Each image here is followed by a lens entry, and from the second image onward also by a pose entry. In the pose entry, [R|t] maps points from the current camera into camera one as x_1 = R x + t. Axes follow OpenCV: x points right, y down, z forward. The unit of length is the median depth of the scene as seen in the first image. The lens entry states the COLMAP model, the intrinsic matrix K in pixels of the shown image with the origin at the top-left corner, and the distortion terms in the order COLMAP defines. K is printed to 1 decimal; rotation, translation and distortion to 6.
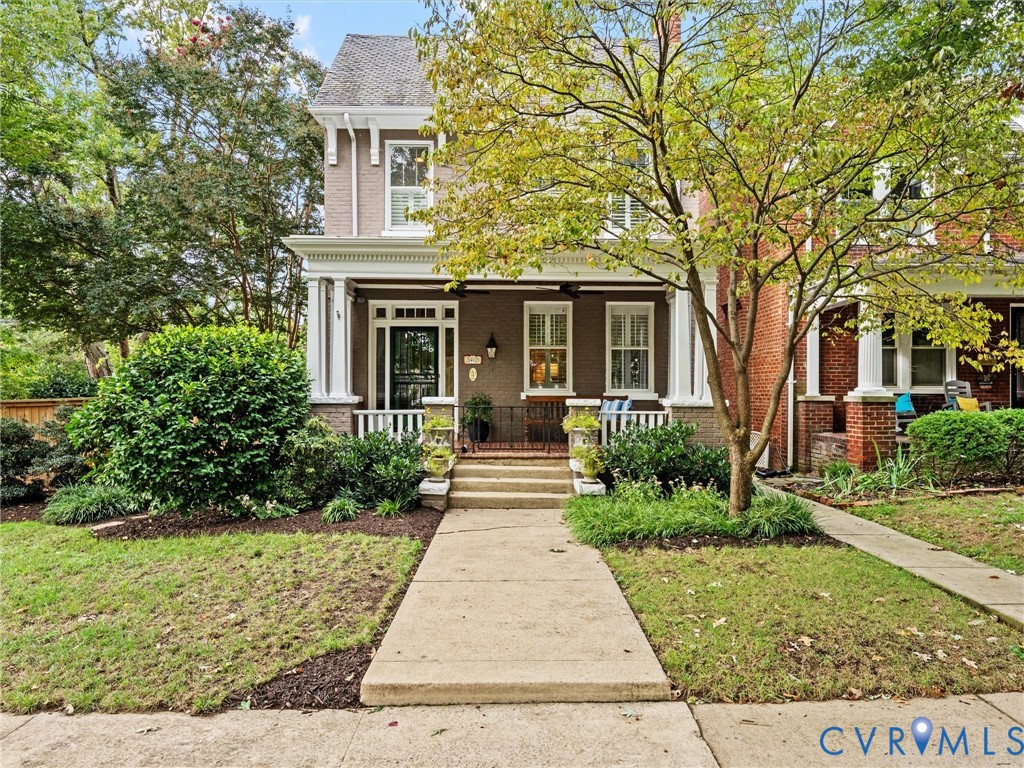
lens RADIAL K [[664.0, 0, 512.0], [0, 664.0, 384.0], [0, 0, 1]] dist [0.000015, -0.002769]
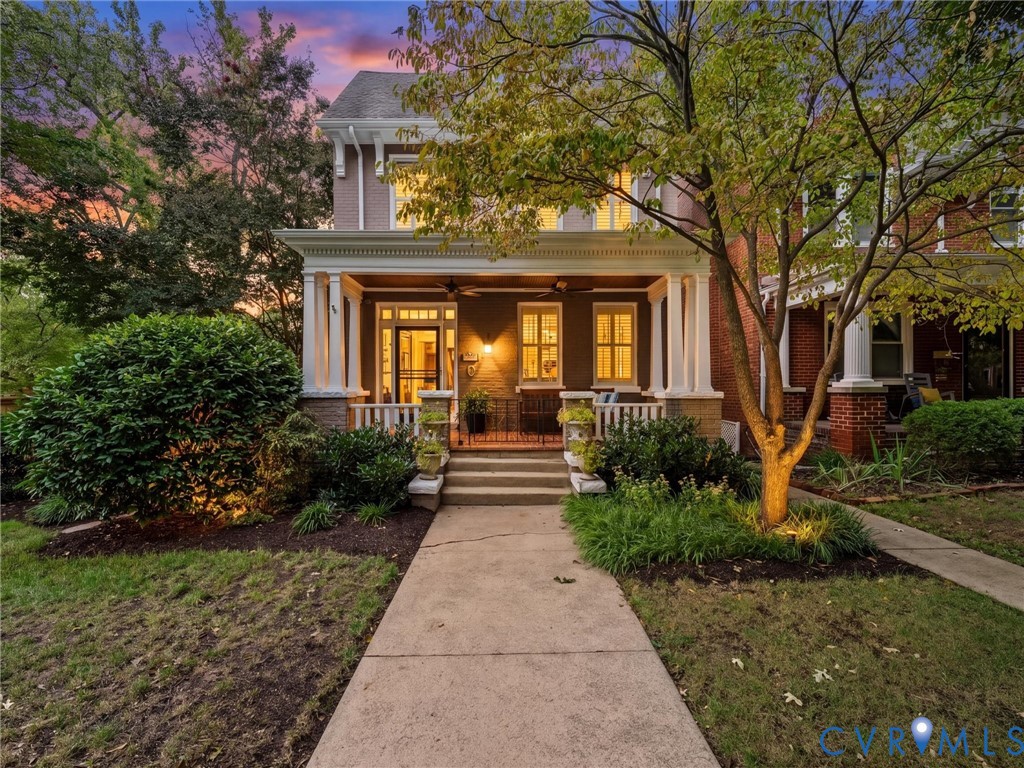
lens RADIAL K [[486.6, 0, 508.8], [0, 486.6, 364.5], [0, 0, 1]] dist [-0.001942, -0.000471]
pose [[0.999977, -0.006466, 0.002201, 0.001316], [0.006539, 0.999368, -0.034941, 0.006329], [-0.001974, 0.034954, 0.999387, 0.254471]]
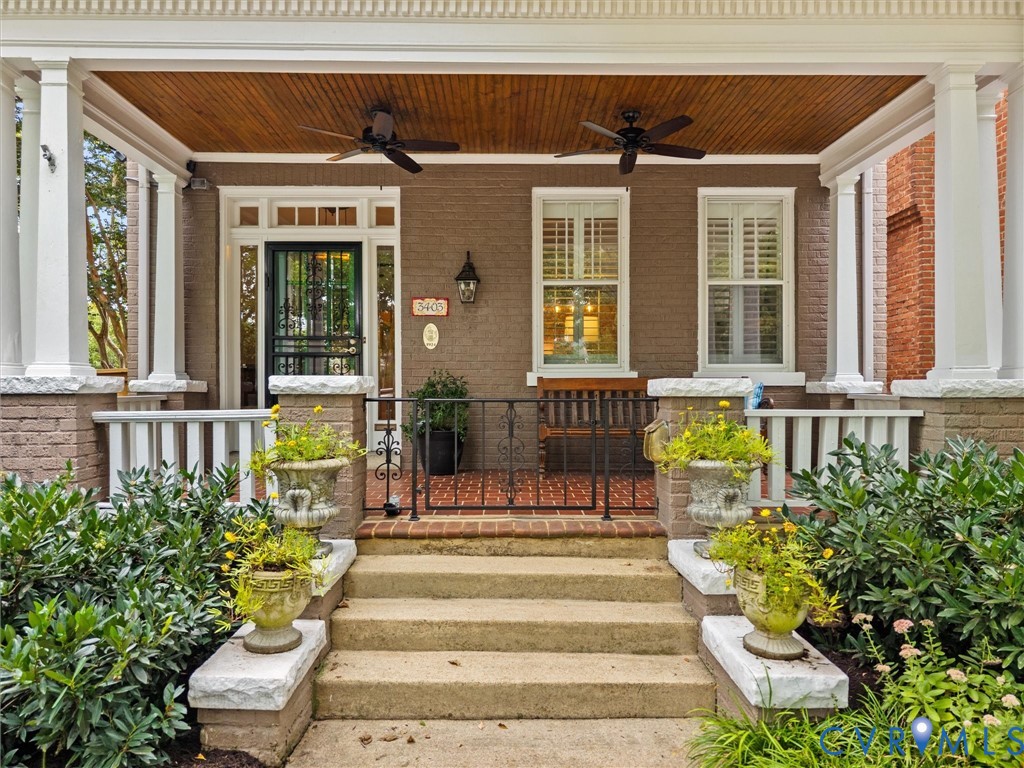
lens RADIAL K [[703.8, 0, 512.0], [0, 703.8, 384.0], [0, 0, 1]] dist [0.003481, 0.001702]
pose [[0.999934, -0.004054, 0.010725, -0.004589], [0.003962, 0.999955, 0.008579, 0.021484], [-0.010759, -0.008536, 0.999906, 0.591901]]
